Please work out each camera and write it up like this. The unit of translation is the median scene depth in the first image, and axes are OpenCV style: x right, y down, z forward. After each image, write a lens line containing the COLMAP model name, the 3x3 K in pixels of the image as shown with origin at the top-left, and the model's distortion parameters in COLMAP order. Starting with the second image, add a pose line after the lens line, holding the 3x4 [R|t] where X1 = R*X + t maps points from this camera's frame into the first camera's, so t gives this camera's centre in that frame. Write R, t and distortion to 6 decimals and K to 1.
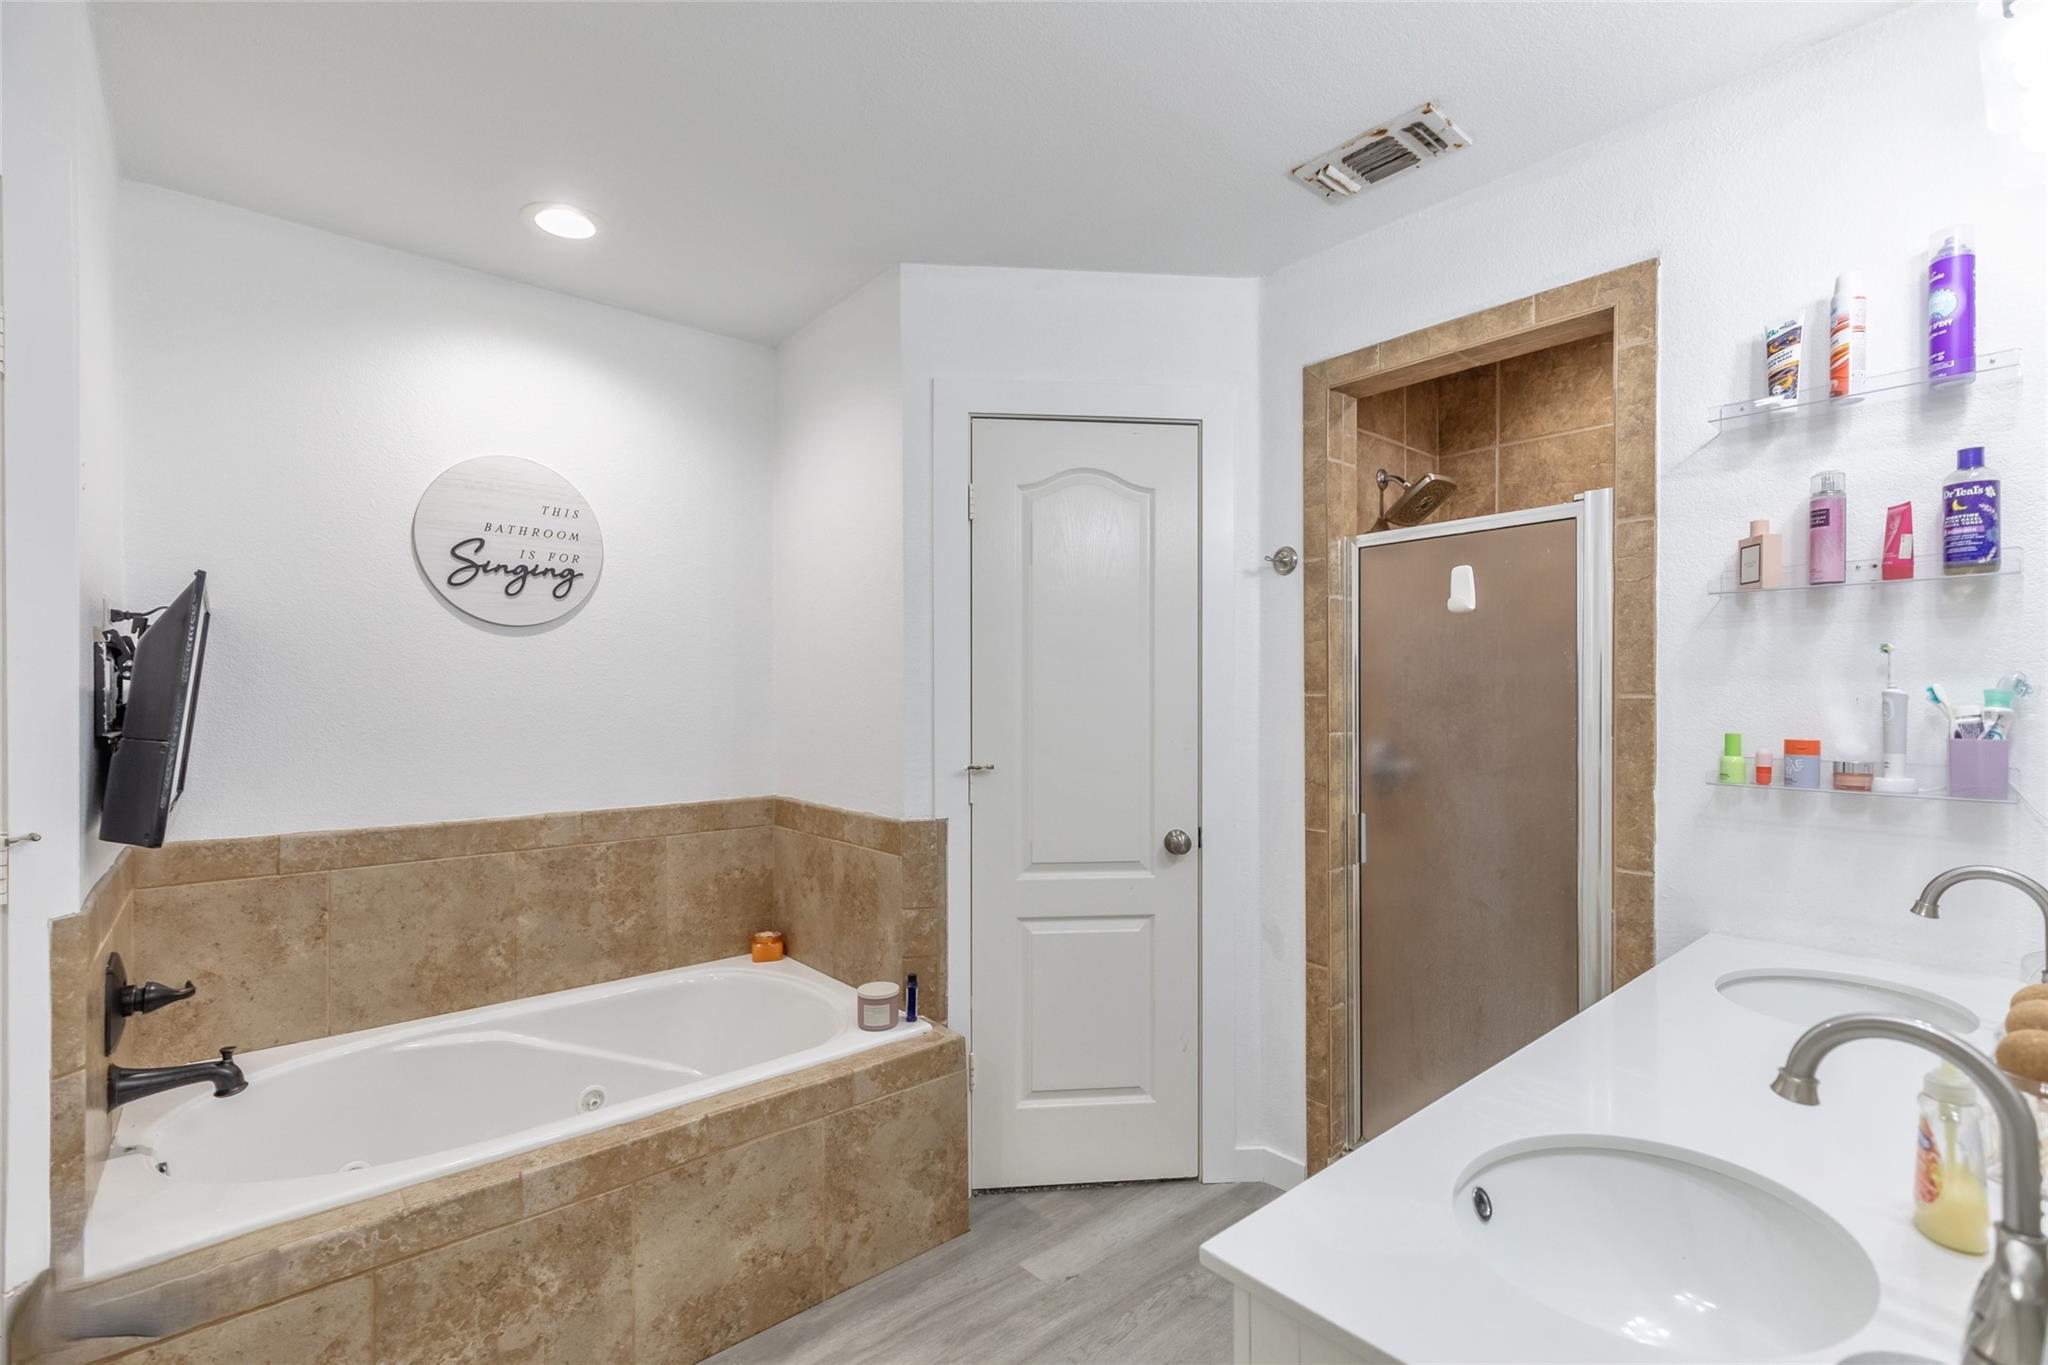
lens RADIAL K [[942.3, 0, 1024.0], [0, 942.3, 682.5], [0, 0, 1]] dist [-0.000407, -0.000779]
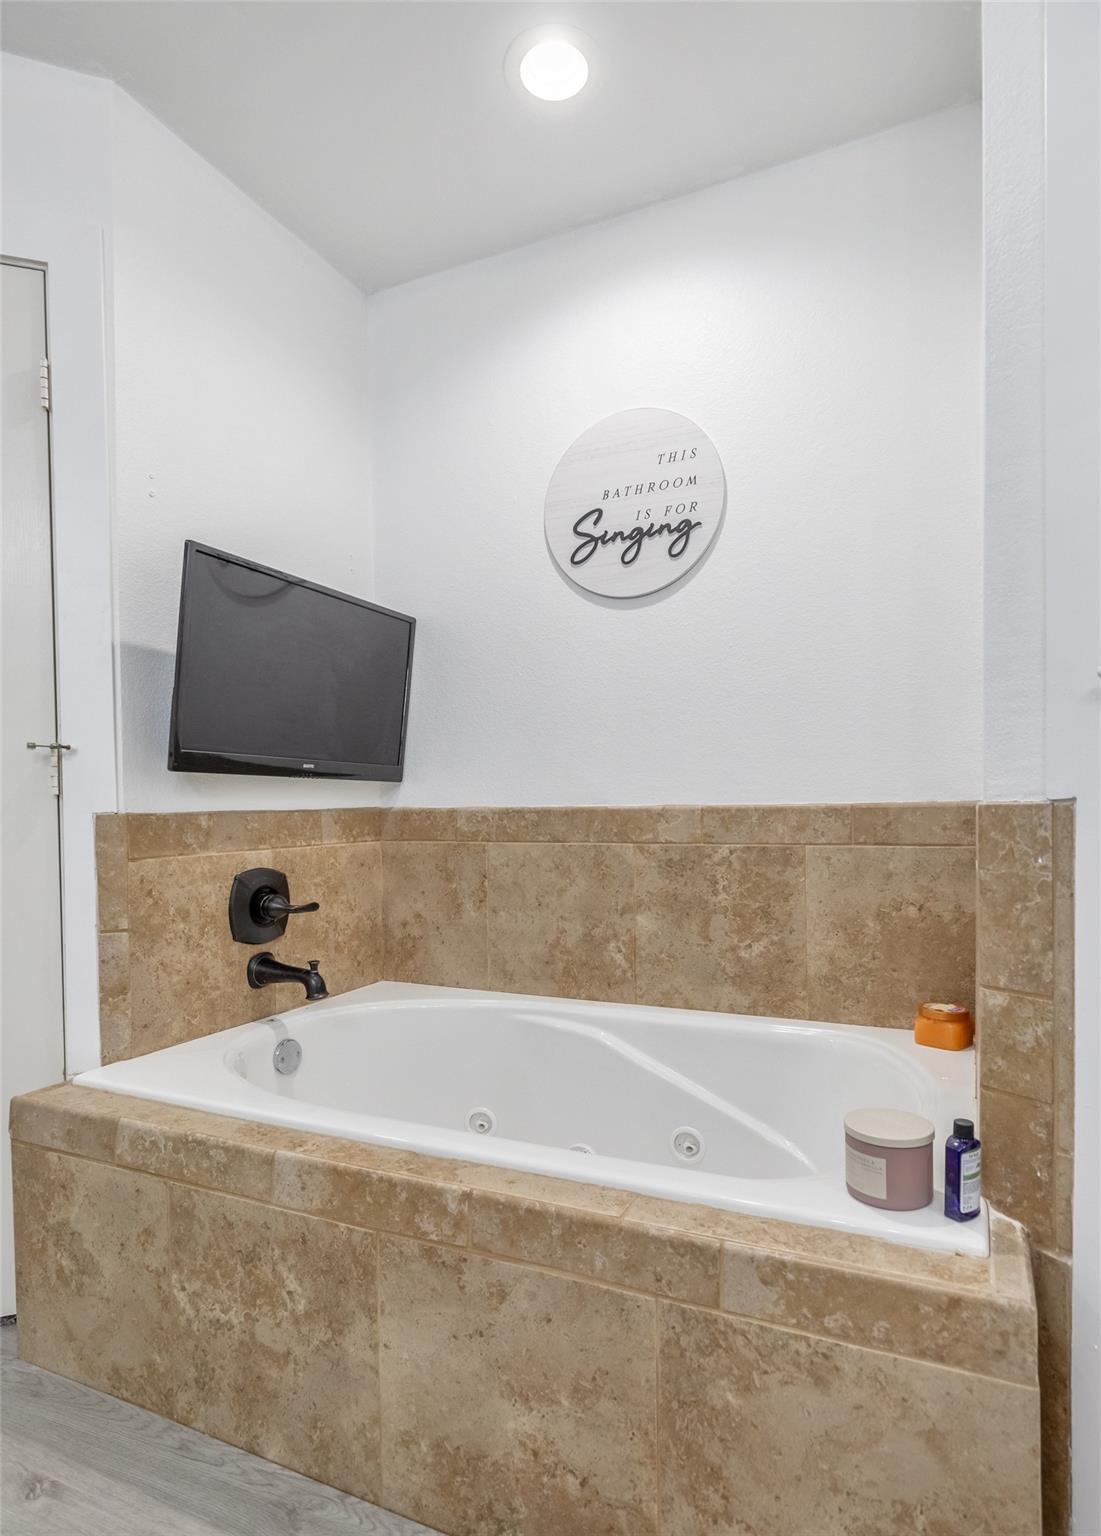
lens RADIAL K [[826.4, 0, 552.1], [0, 826.4, 819.5], [0, 0, 1]] dist [-0.000388, -0.001512]
pose [[0.403029, 0.014182, -0.915077, 0.176453], [0.024687, 0.999348, 0.026361, 0.144319], [0.914854, -0.033214, 0.402416, 0.657326]]
